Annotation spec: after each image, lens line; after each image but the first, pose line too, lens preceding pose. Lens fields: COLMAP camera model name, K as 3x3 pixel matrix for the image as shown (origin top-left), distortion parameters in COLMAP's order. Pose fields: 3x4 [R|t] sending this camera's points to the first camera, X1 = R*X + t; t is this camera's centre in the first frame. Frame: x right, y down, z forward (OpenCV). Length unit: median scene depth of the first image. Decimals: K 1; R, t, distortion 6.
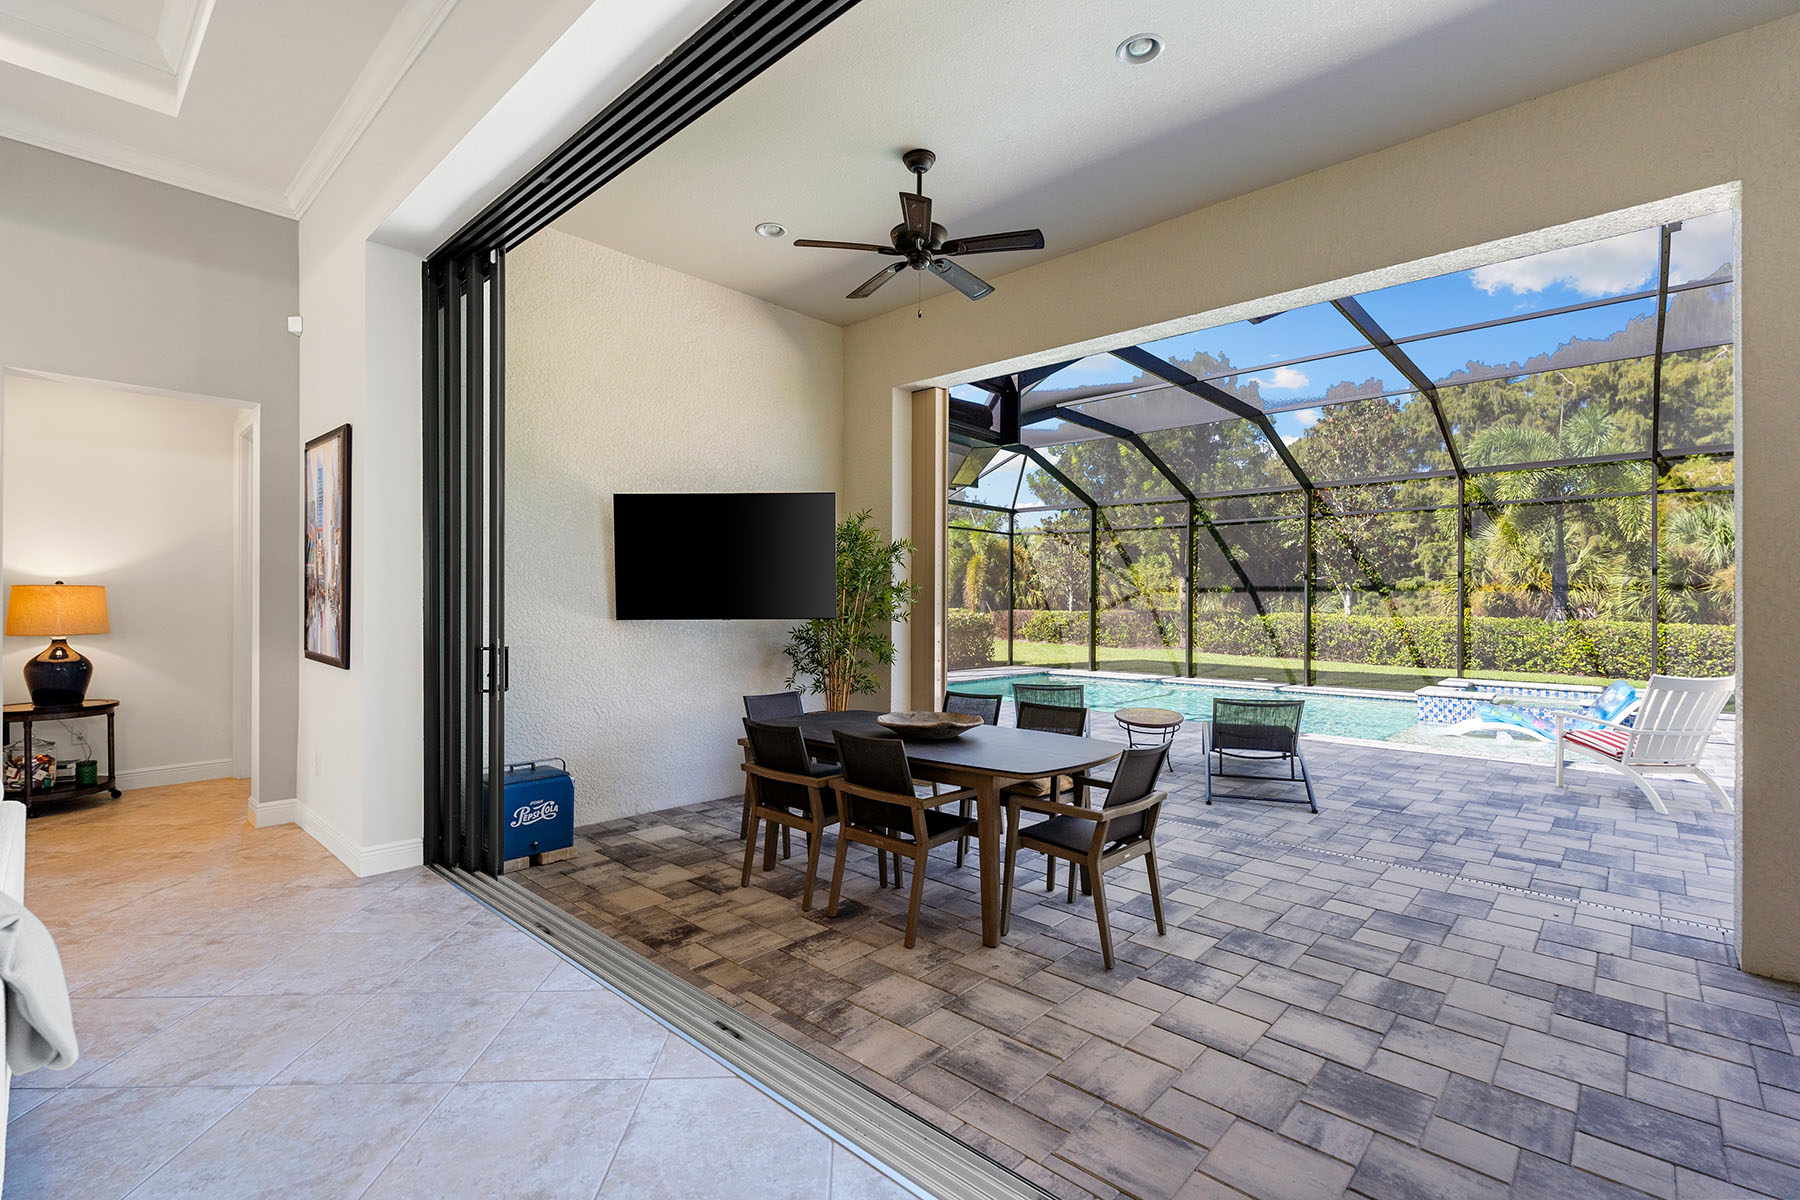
lens RADIAL K [[803.8, 0, 891.4], [0, 803.8, 600.3], [0, 0, 1]] dist [0.001682, 0.000022]
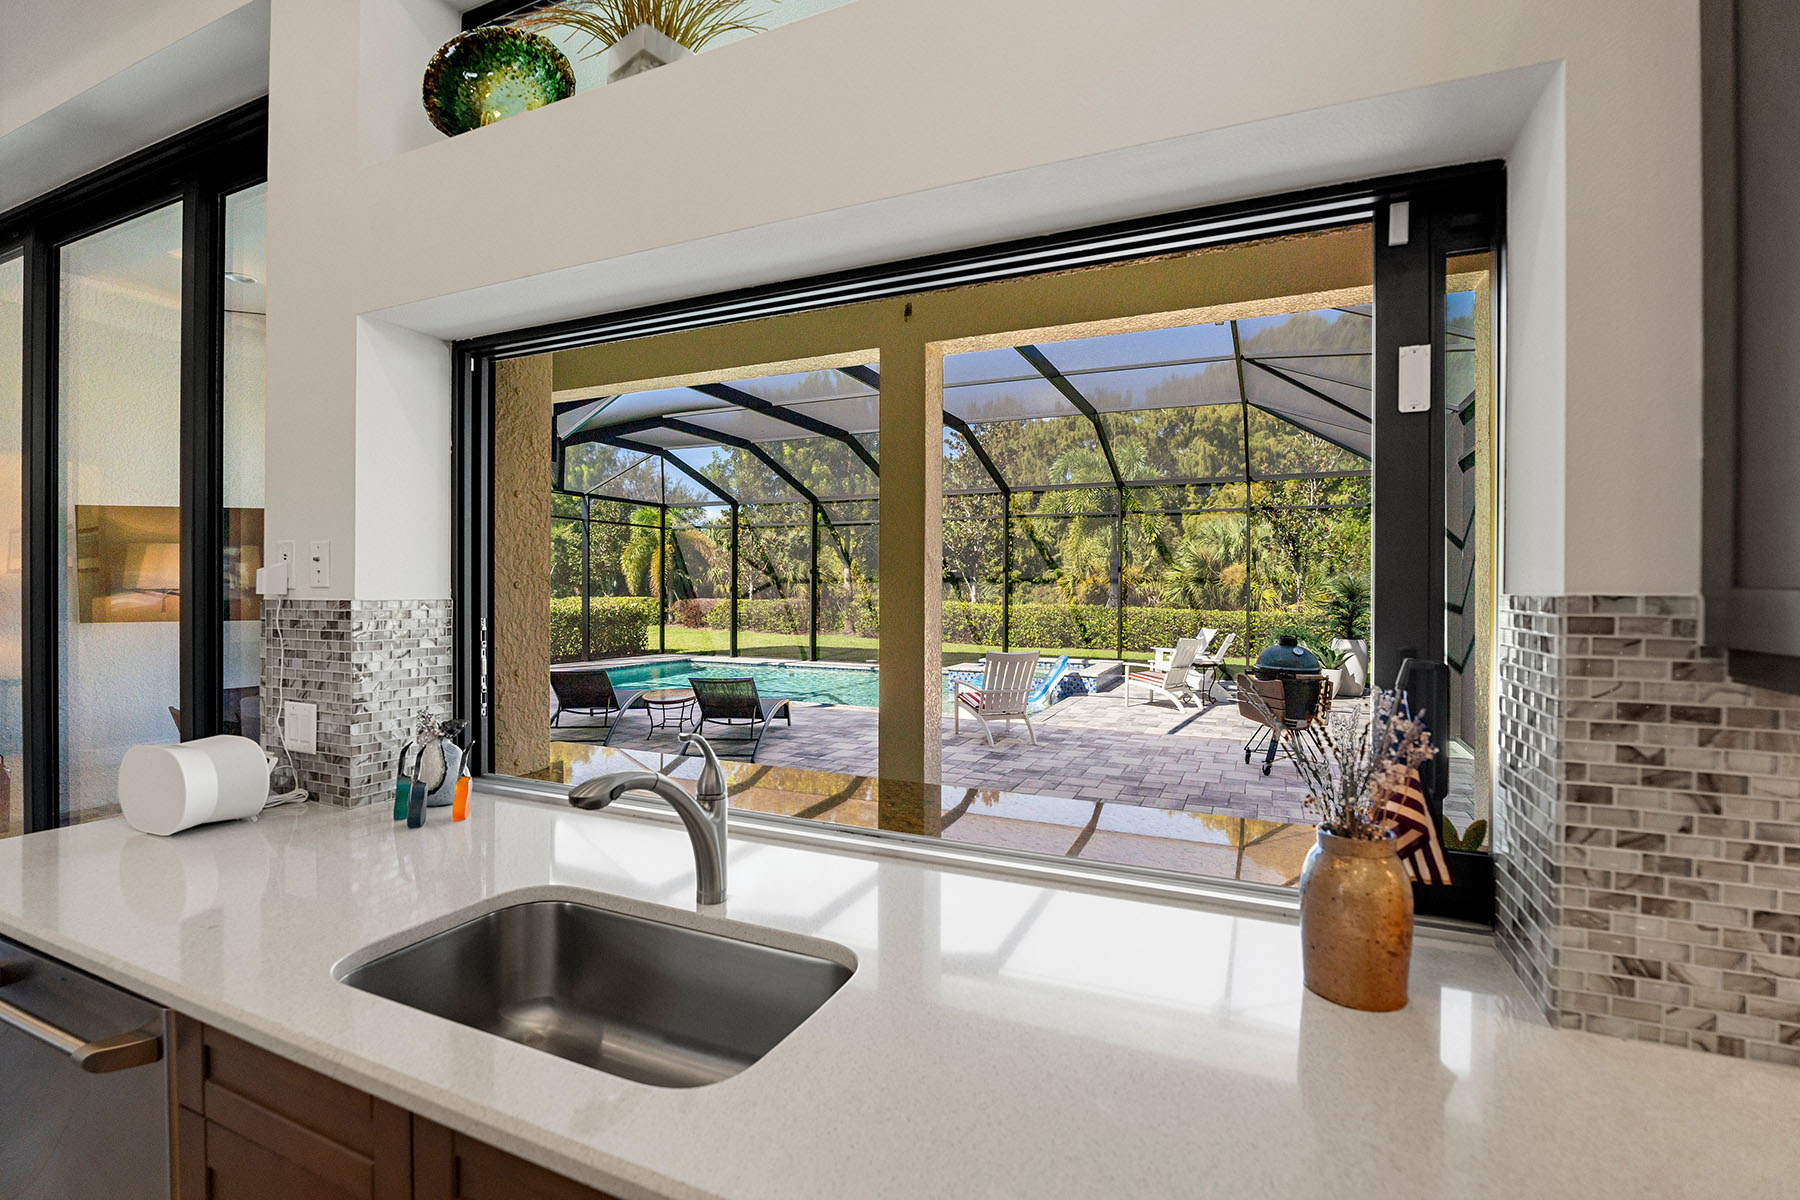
lens RADIAL K [[820.6, 0, 893.2], [0, 820.6, 594.4], [0, 0, 1]] dist [-0.021639, 0.000336]
pose [[0.949478, -0.001972, 0.313829, 0.103714], [-0.001241, 0.999949, 0.010038, -0.007576], [-0.313832, -0.009920, 0.949427, -0.109178]]
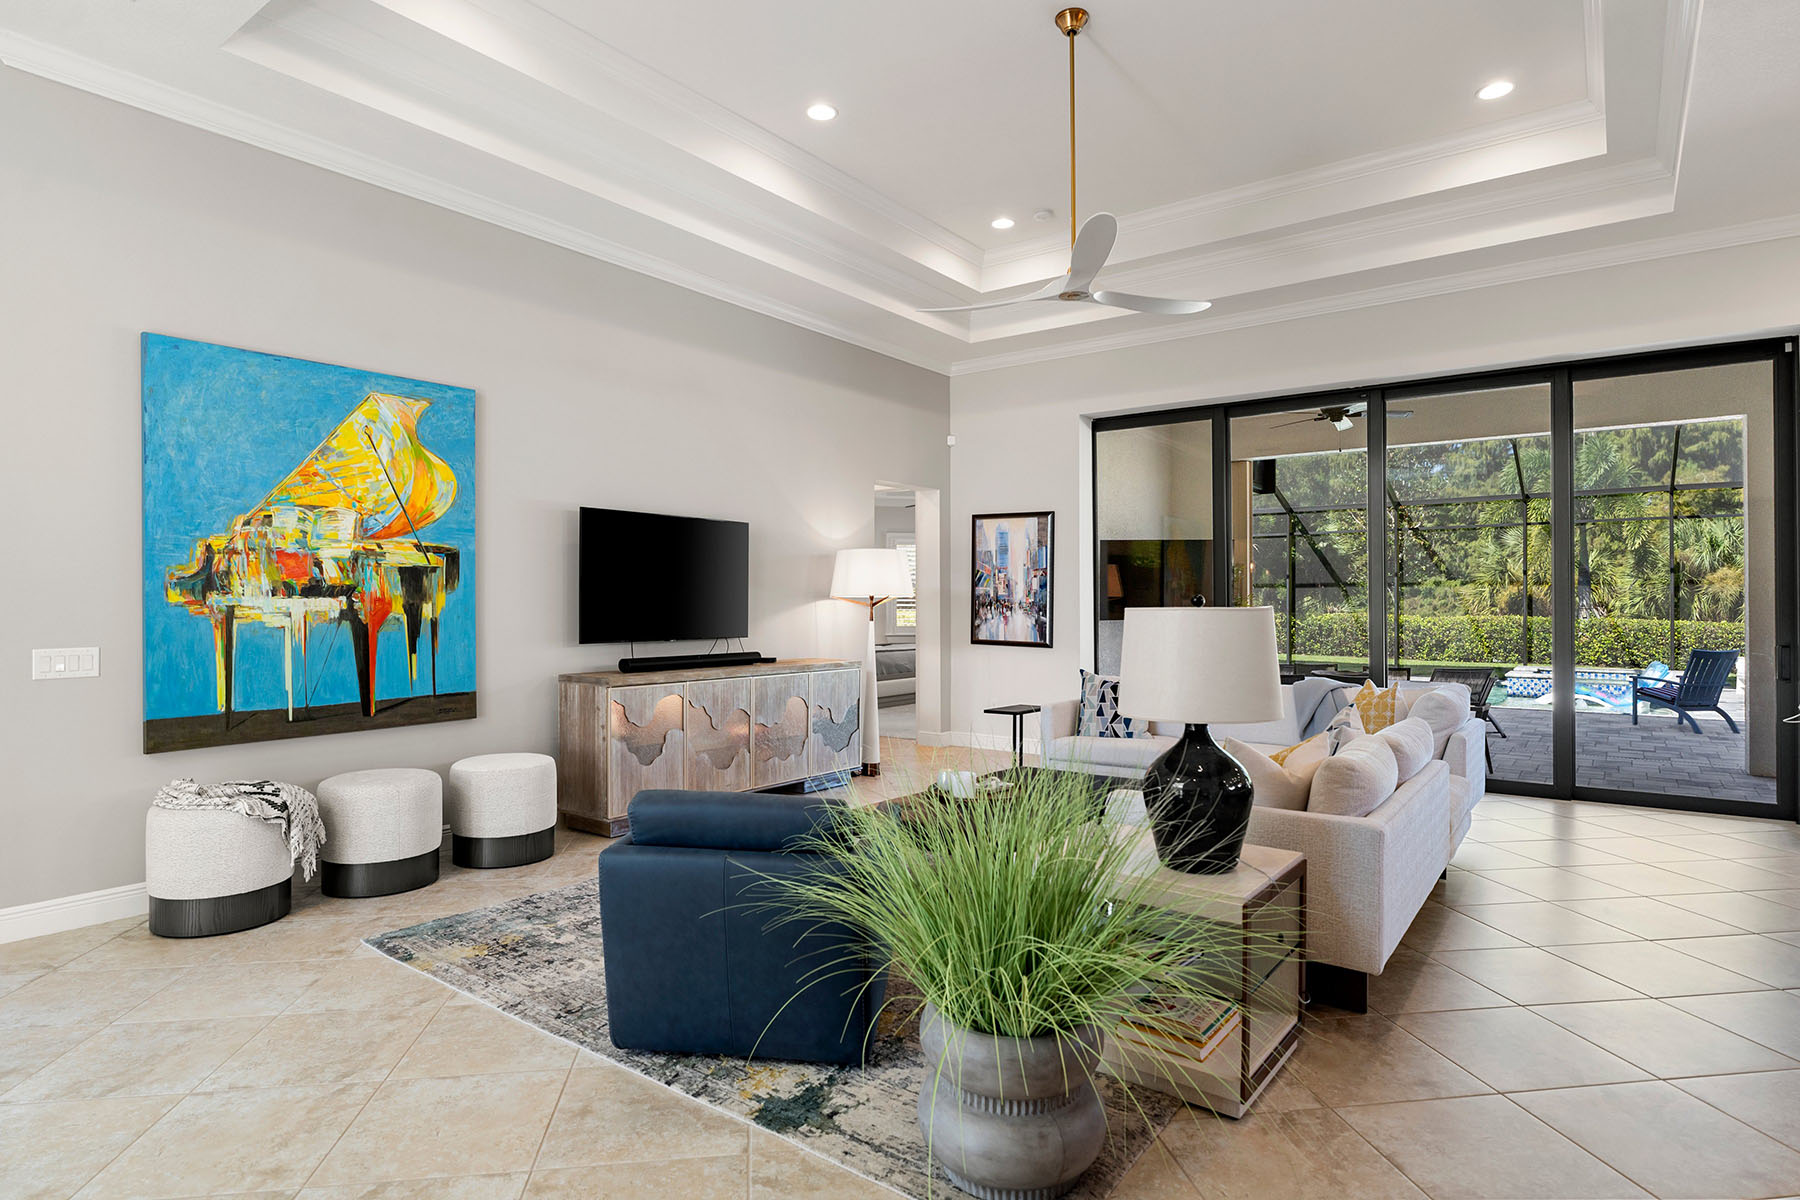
lens RADIAL K [[973.2, 0, 896.2], [0, 973.2, 595.3], [0, 0, 1]] dist [-0.009528, 0.001888]
pose [[0.994083, -0.004319, 0.108539, -0.282313], [0.004986, 0.999970, -0.005872, -0.004592], [-0.108511, 0.006378, 0.994075, -0.251925]]
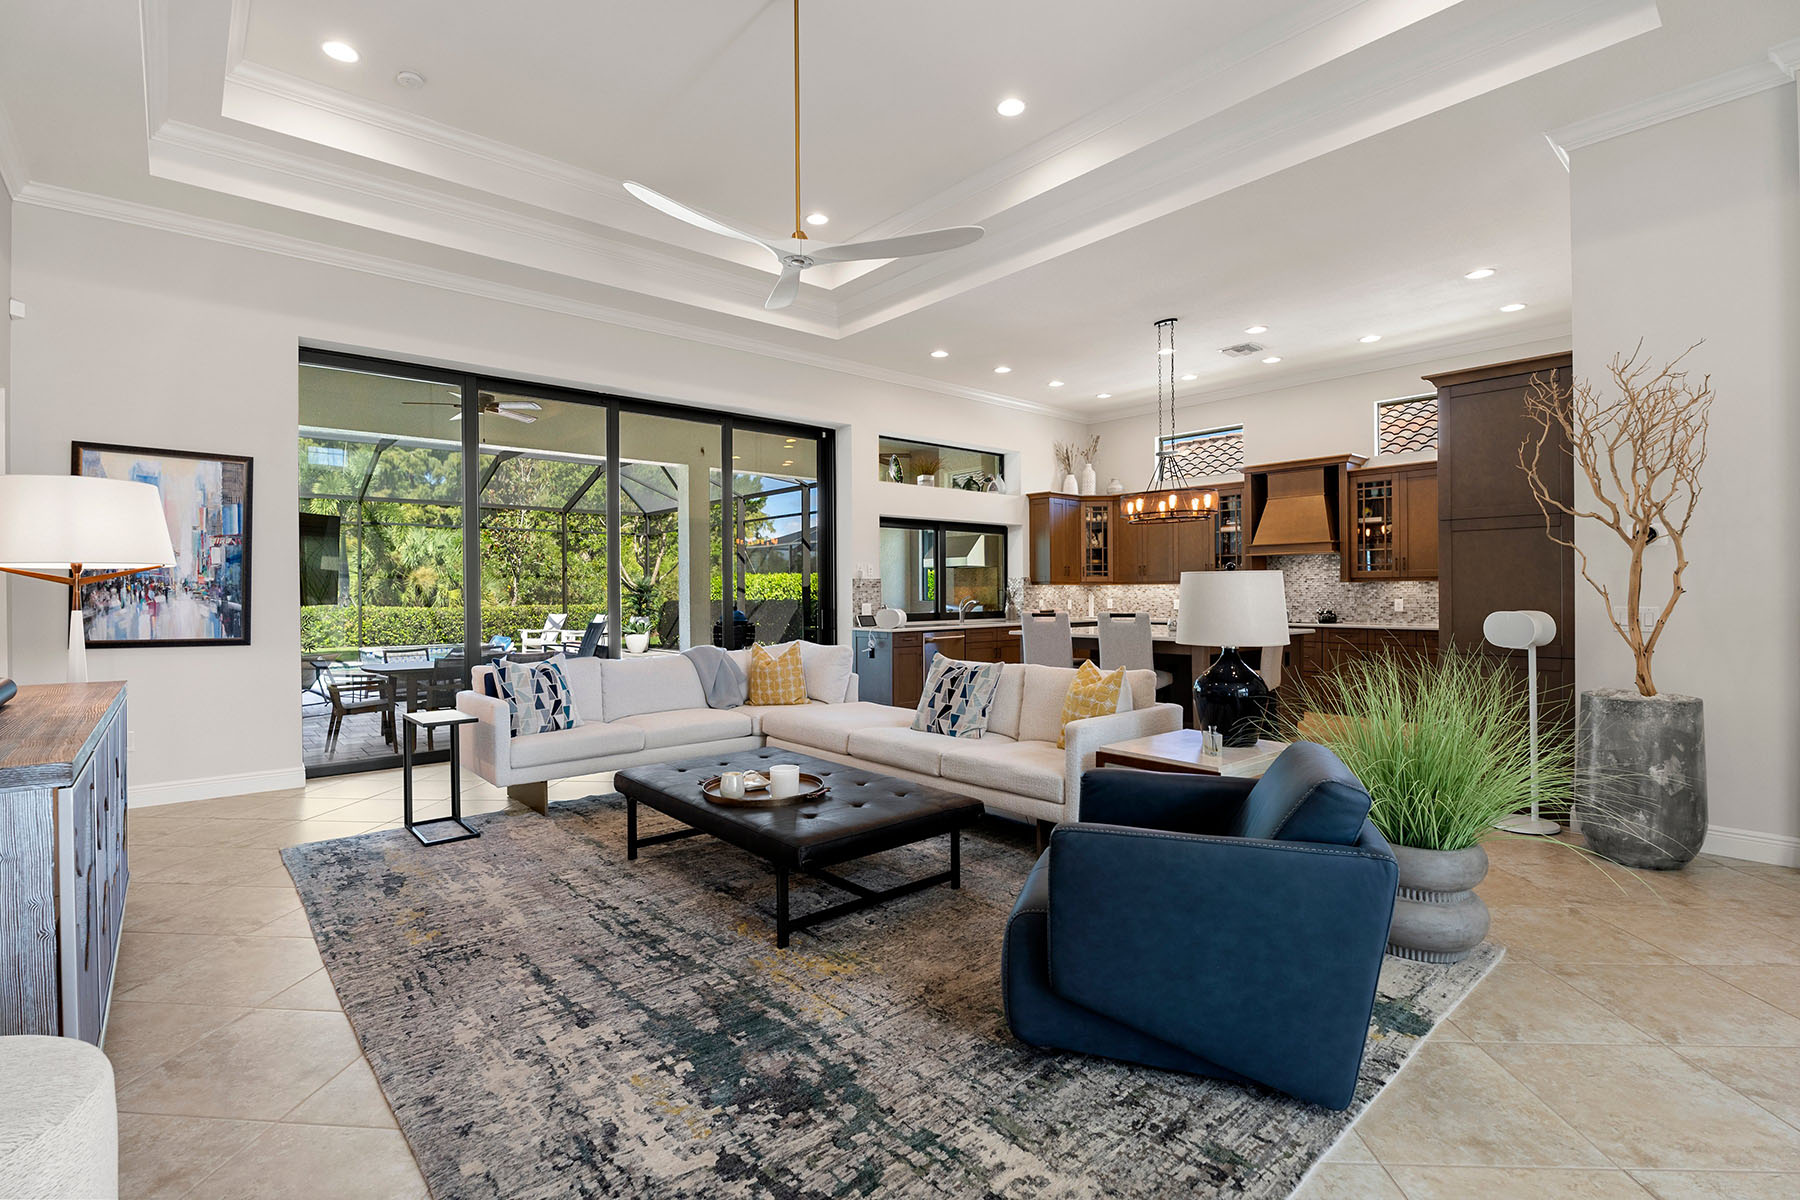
lens RADIAL K [[820.1, 0, 896.0], [0, 820.1, 591.3], [0, 0, 1]] dist [-0.013287, -0.000228]
pose [[0.099470, -0.004693, 0.995029, -0.423190], [0.006350, 0.999972, 0.004081, 0.000027], [-0.995020, 0.005912, 0.099497, -0.039157]]
